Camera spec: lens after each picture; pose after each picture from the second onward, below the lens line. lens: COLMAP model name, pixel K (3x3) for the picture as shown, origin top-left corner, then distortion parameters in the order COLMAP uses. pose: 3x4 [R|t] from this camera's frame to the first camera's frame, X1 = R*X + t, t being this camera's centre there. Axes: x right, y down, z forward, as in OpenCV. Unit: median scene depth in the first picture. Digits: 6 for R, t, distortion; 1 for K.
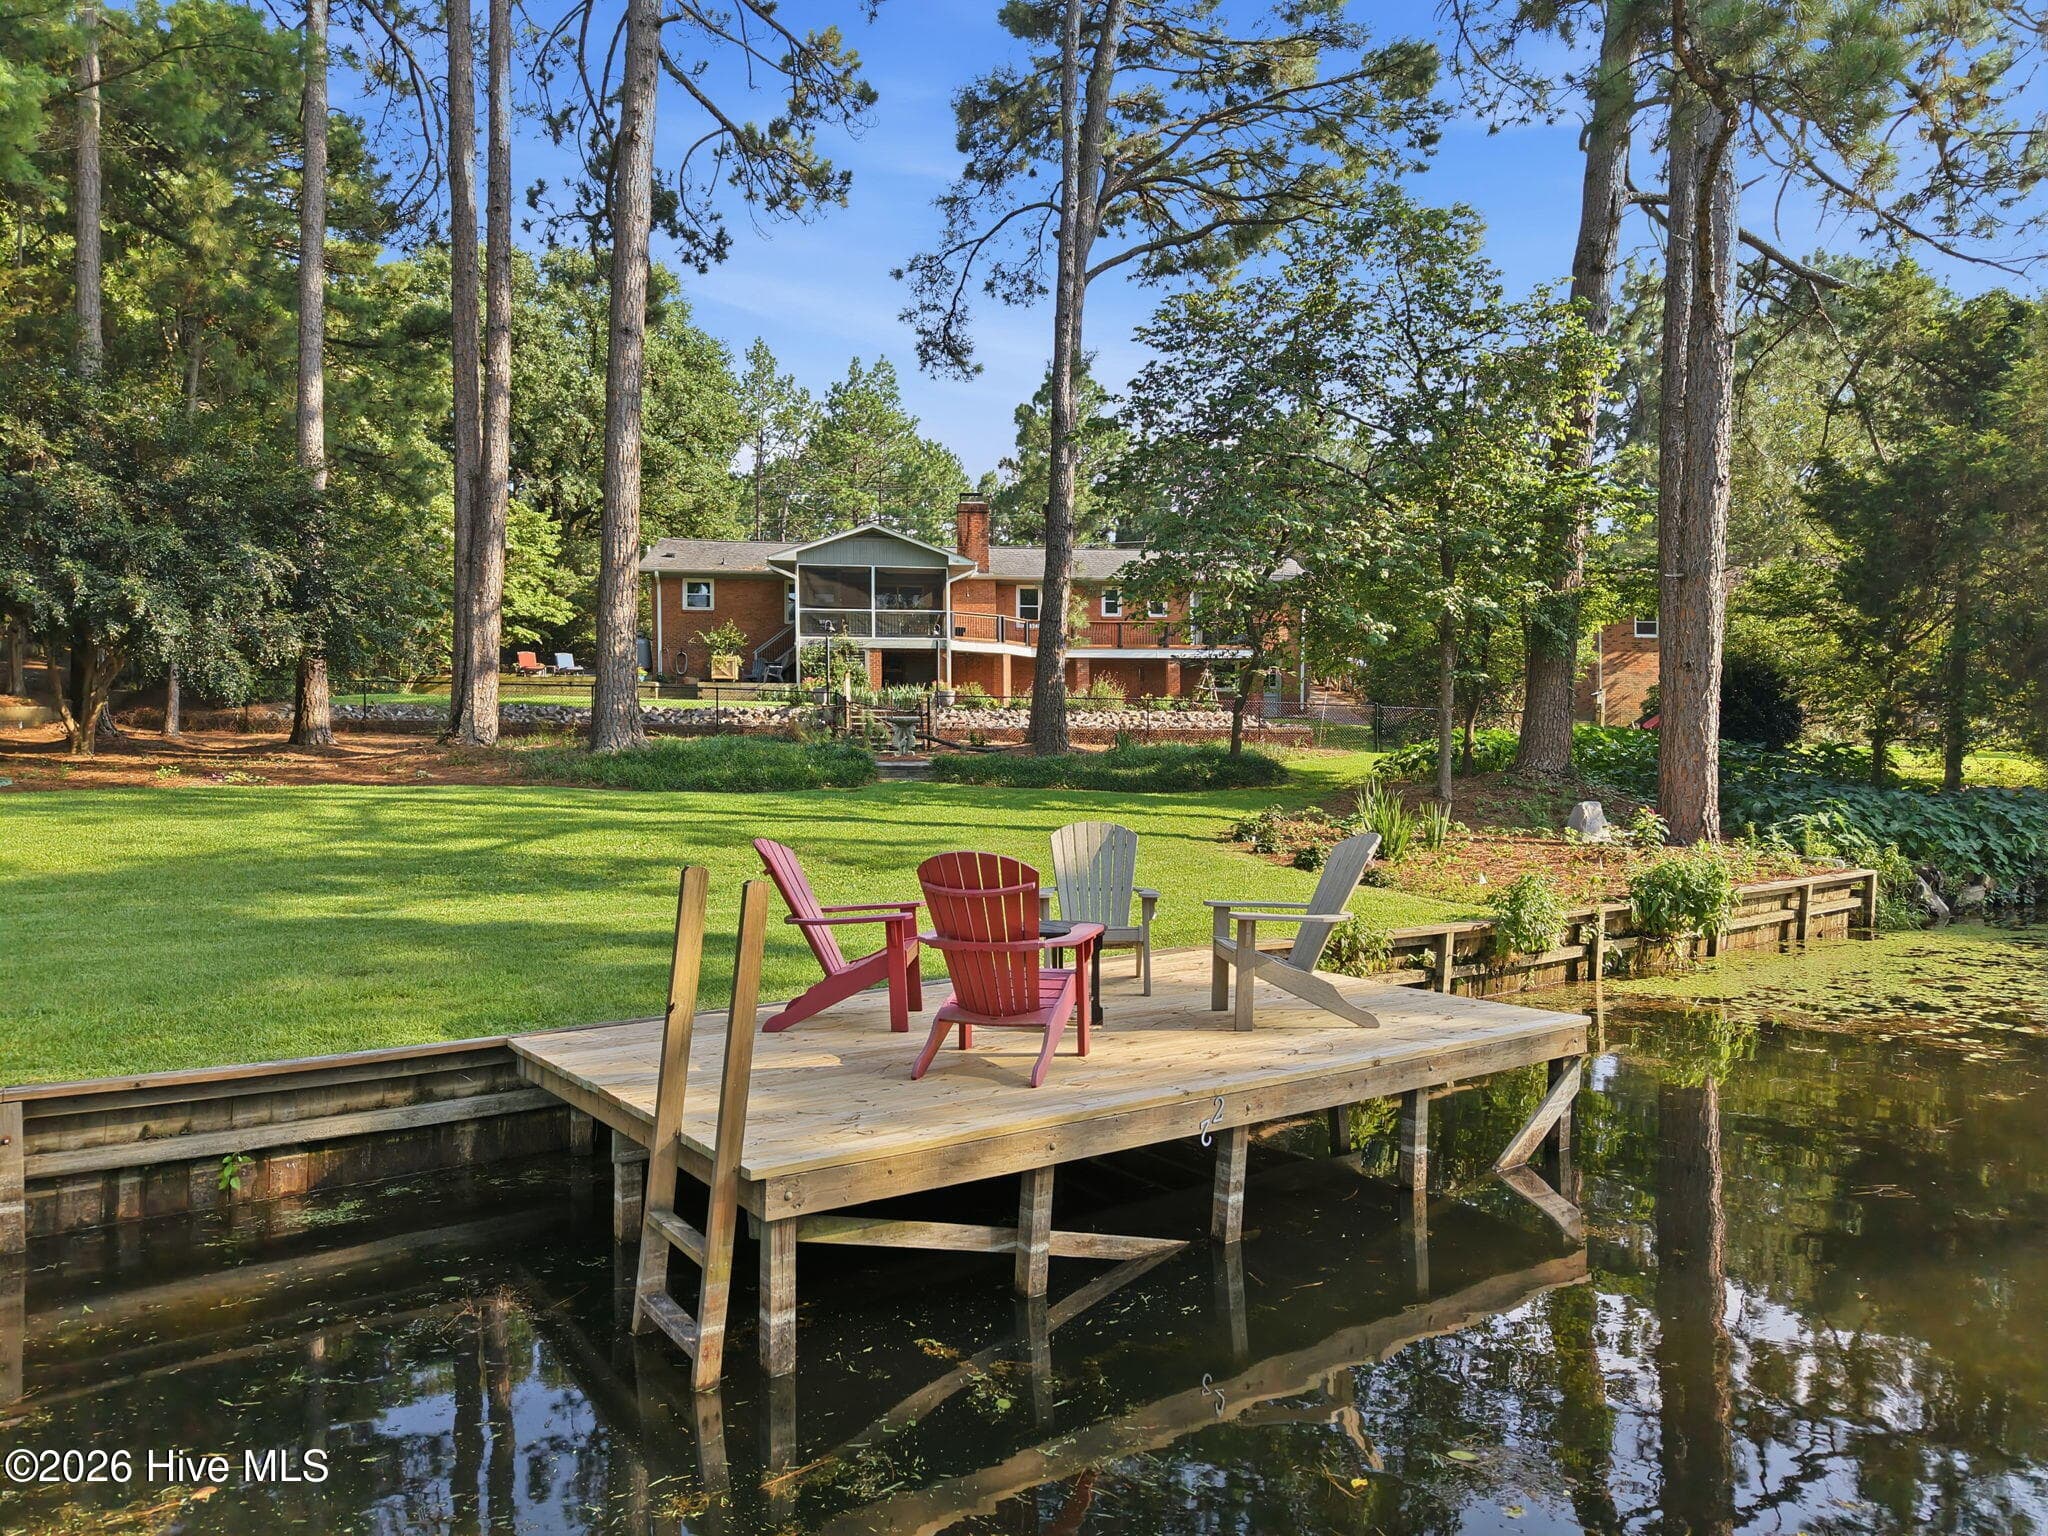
lens RADIAL K [[1388.6, 0, 1024.0], [0, 1388.6, 768.0], [0, 0, 1]] dist [-0.005584, 0.000275]
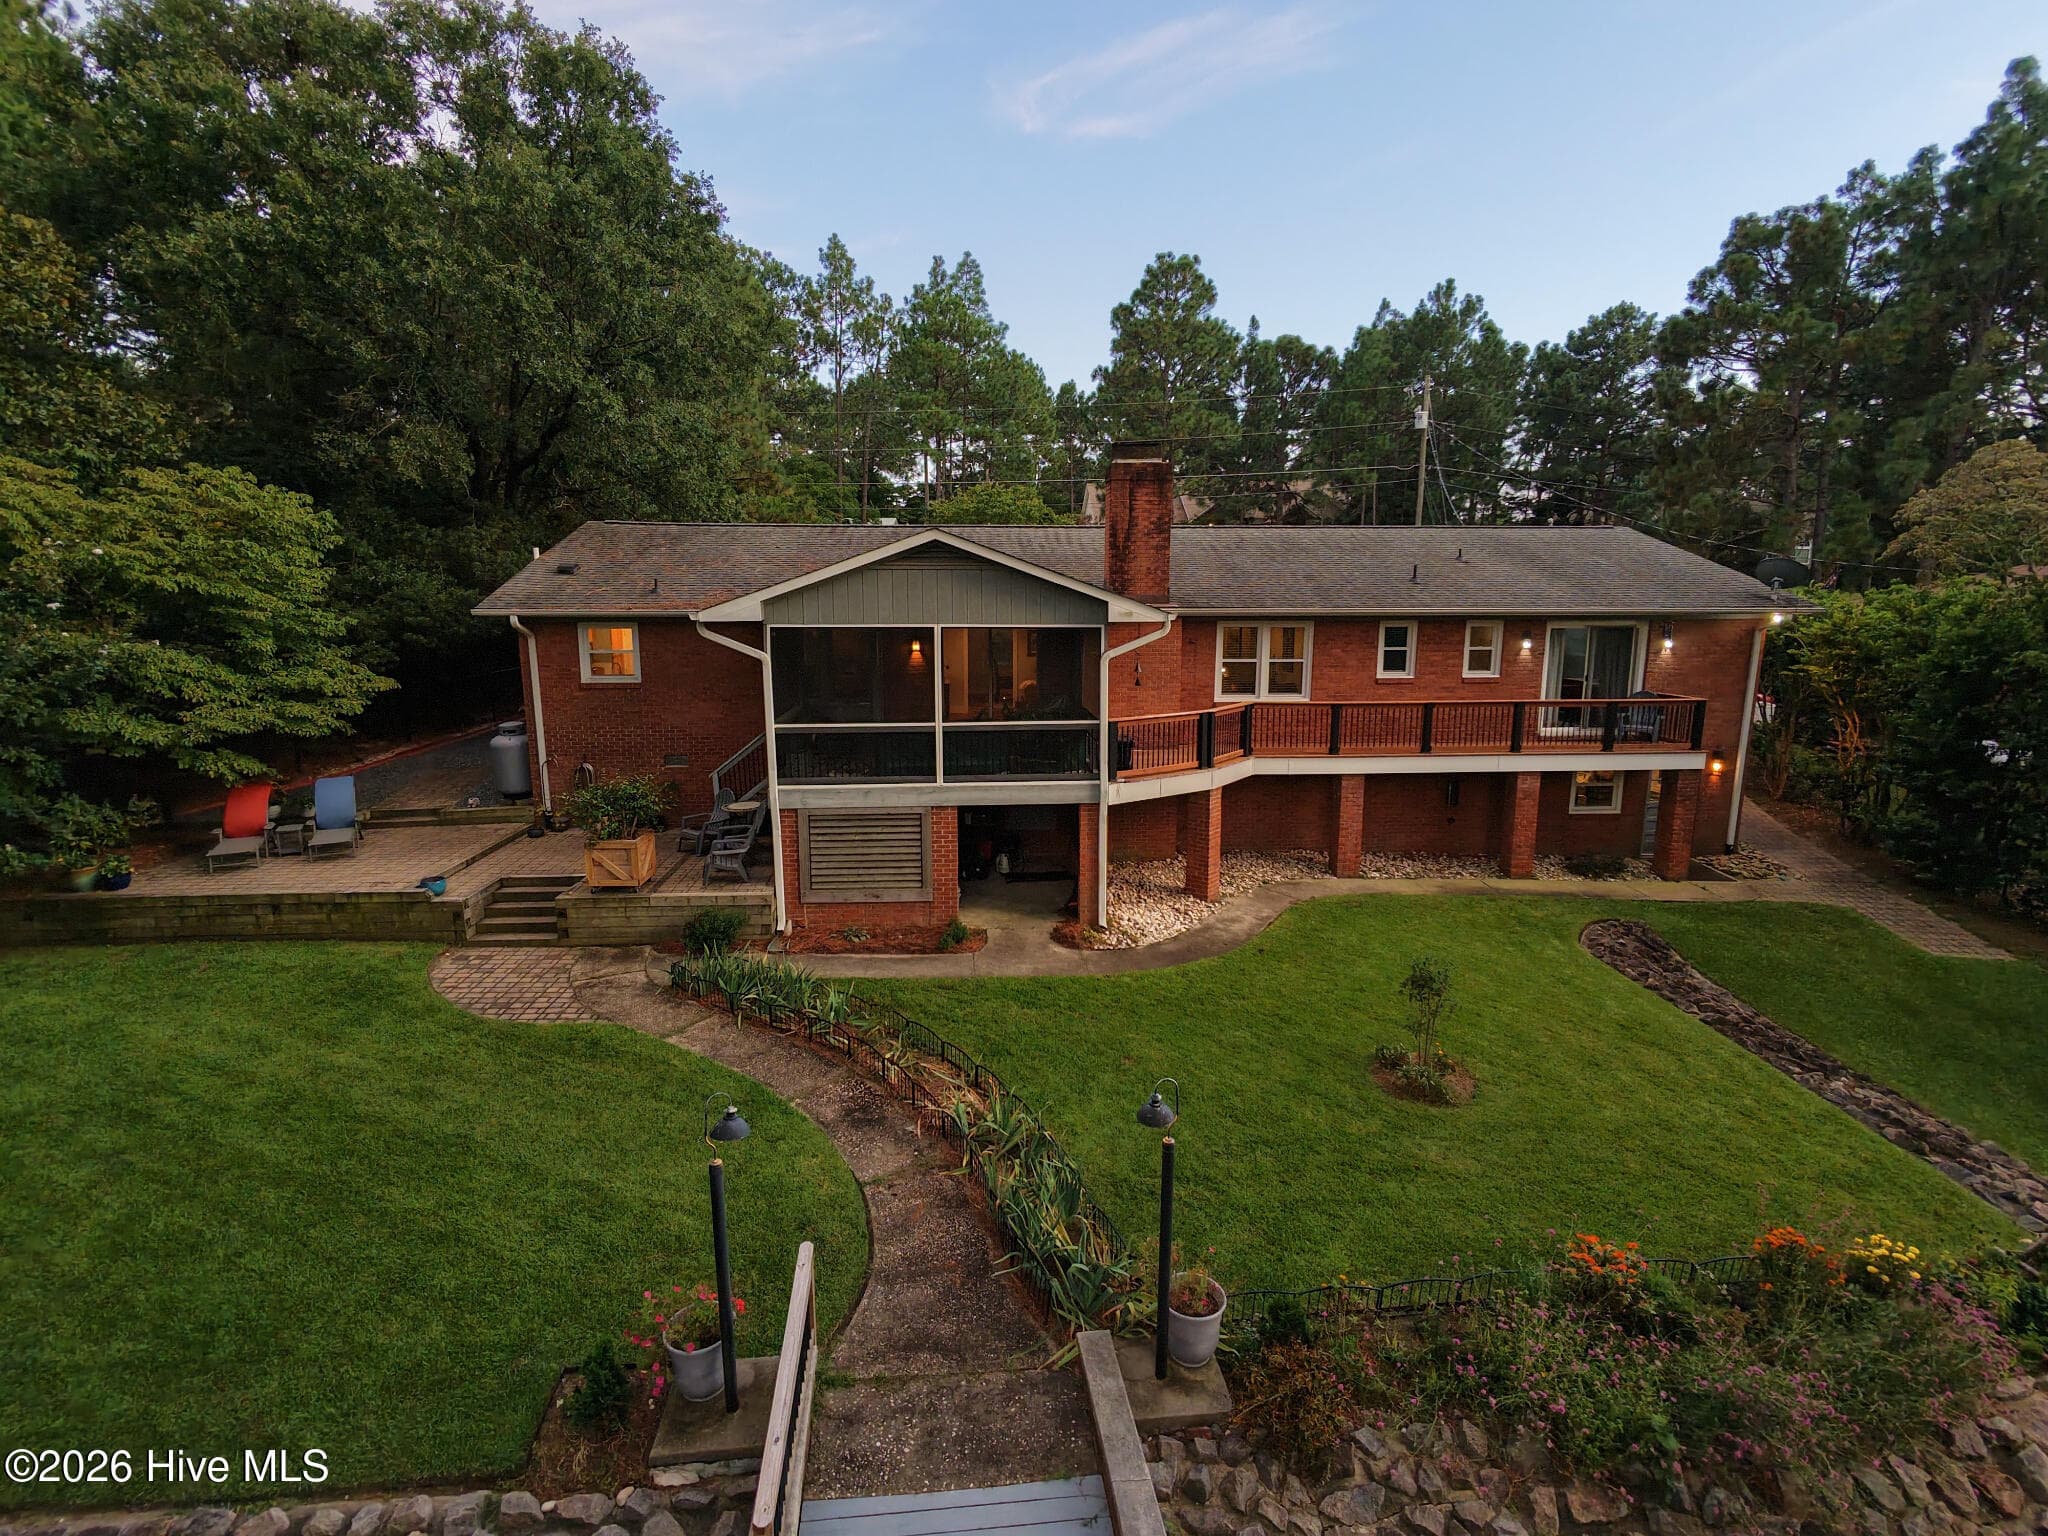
lens RADIAL K [[964.7, 0, 1017.9], [0, 964.7, 790.8], [0, 0, 1]] dist [-0.000873, -0.000727]
pose [[0.998408, 0.009159, -0.055663, -0.085753], [0.001592, 0.981762, 0.190107, -0.201967], [0.056389, -0.189893, 0.980184, 0.910137]]
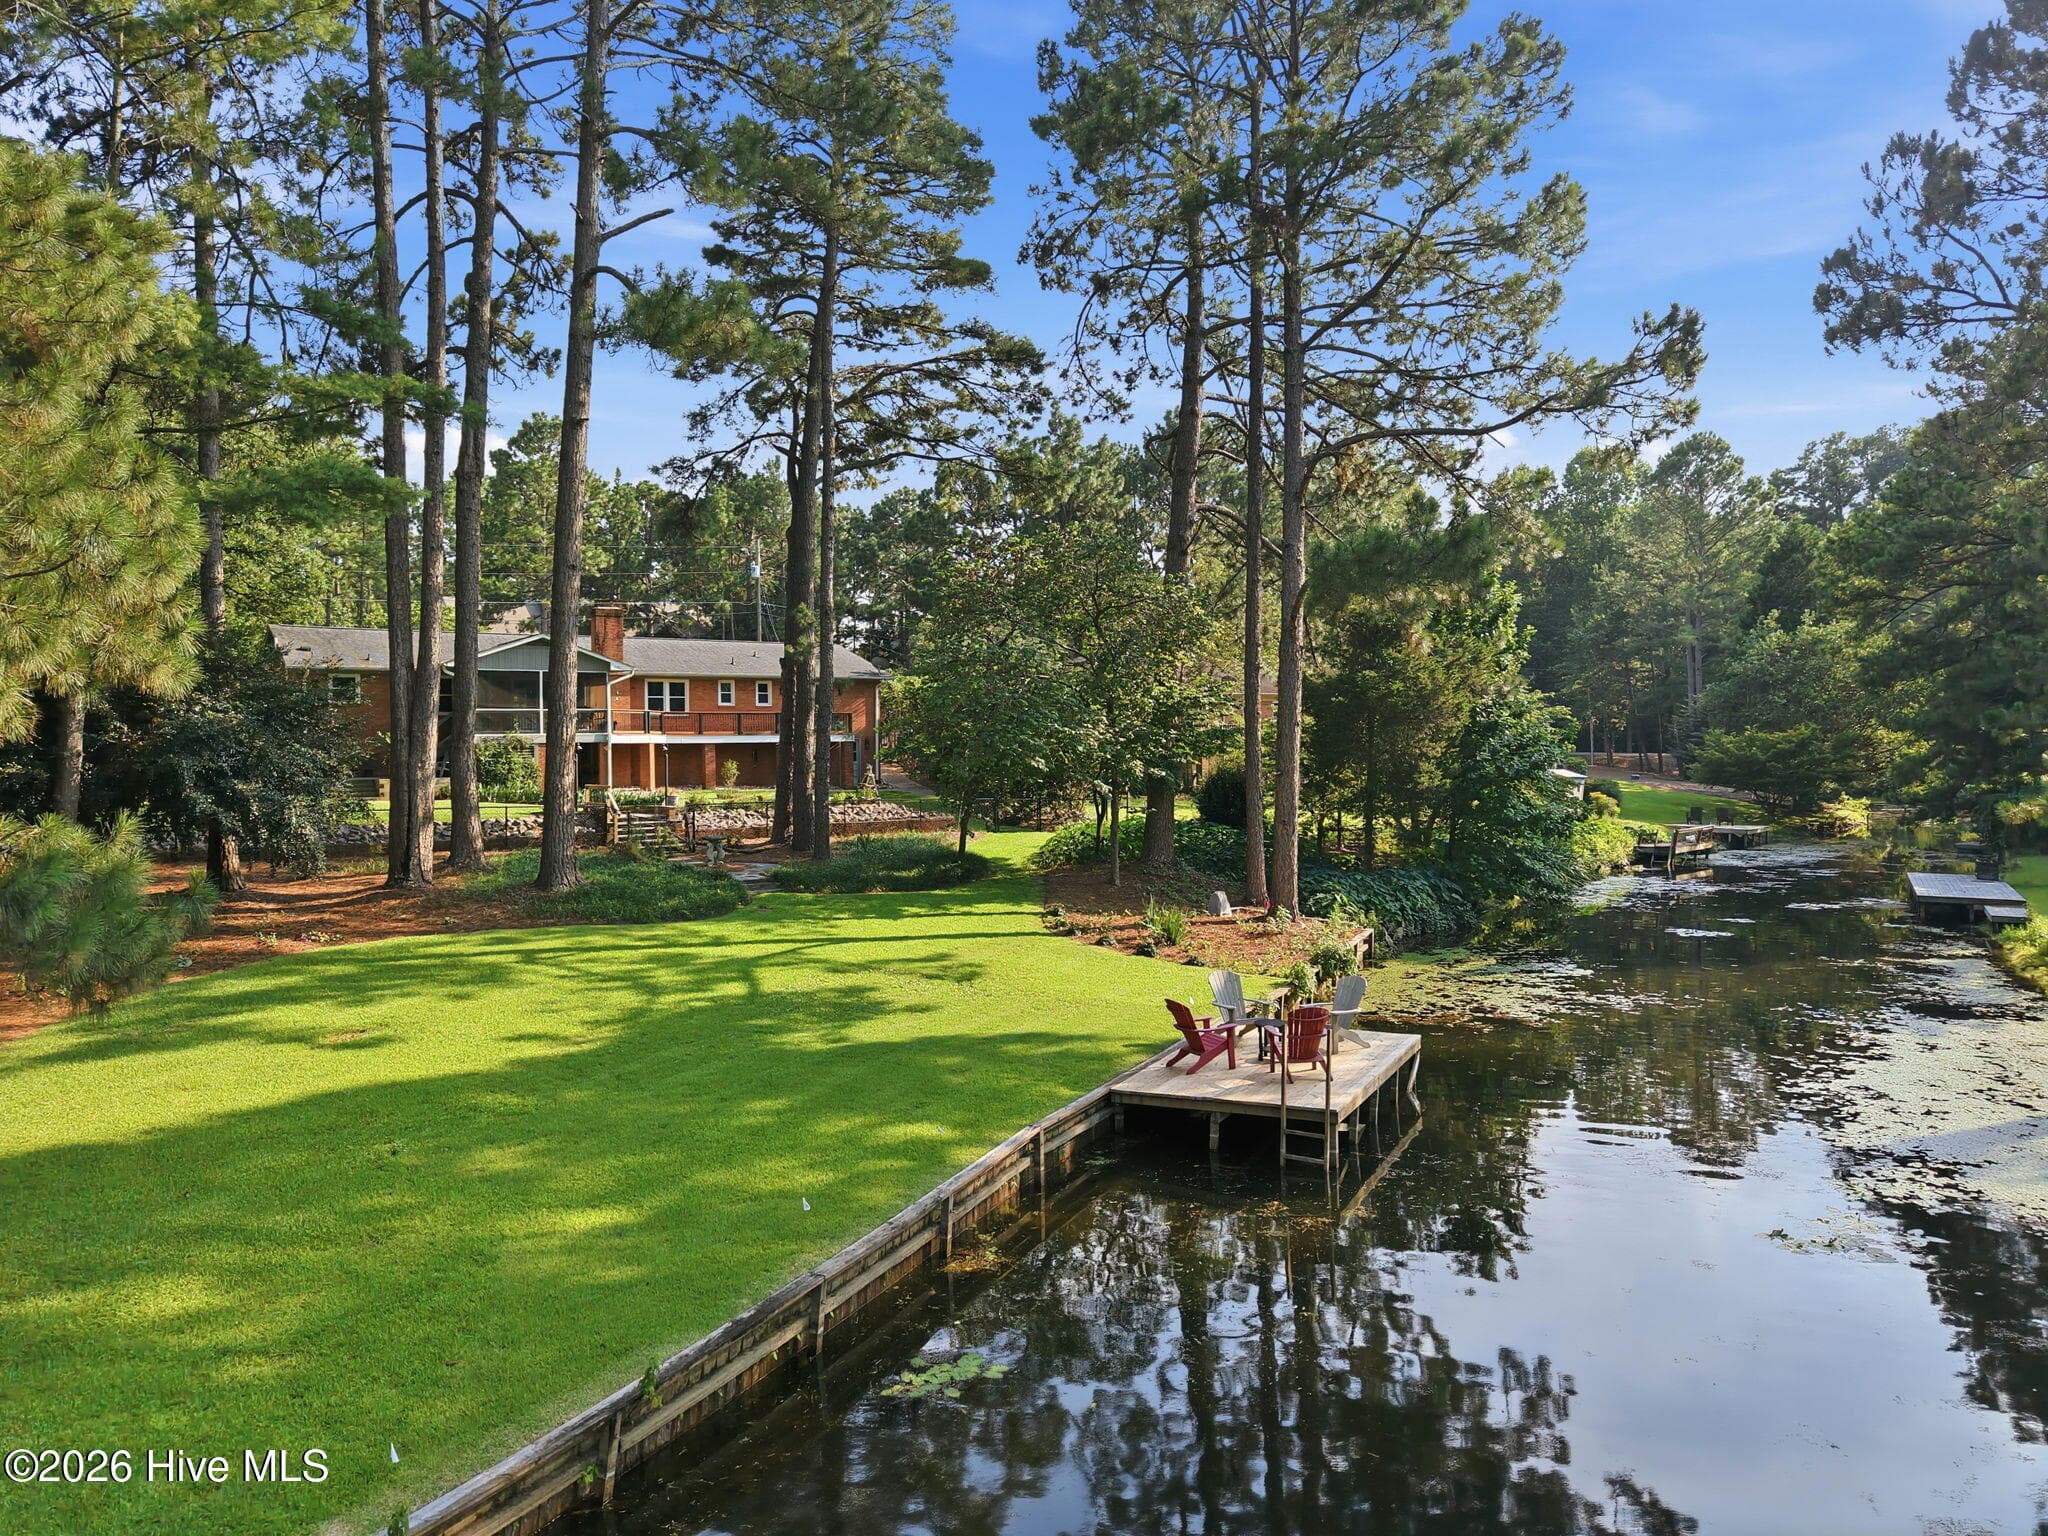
lens RADIAL K [[1412.2, 0, 1051.3], [0, 1412.2, 721.4], [0, 0, 1]] dist [0.002727, -0.002409]
pose [[0.882593, -0.005326, 0.470108, -0.375989], [0.016779, 0.999656, -0.020175, -0.097743], [-0.469839, 0.025694, 0.882378, -0.285516]]
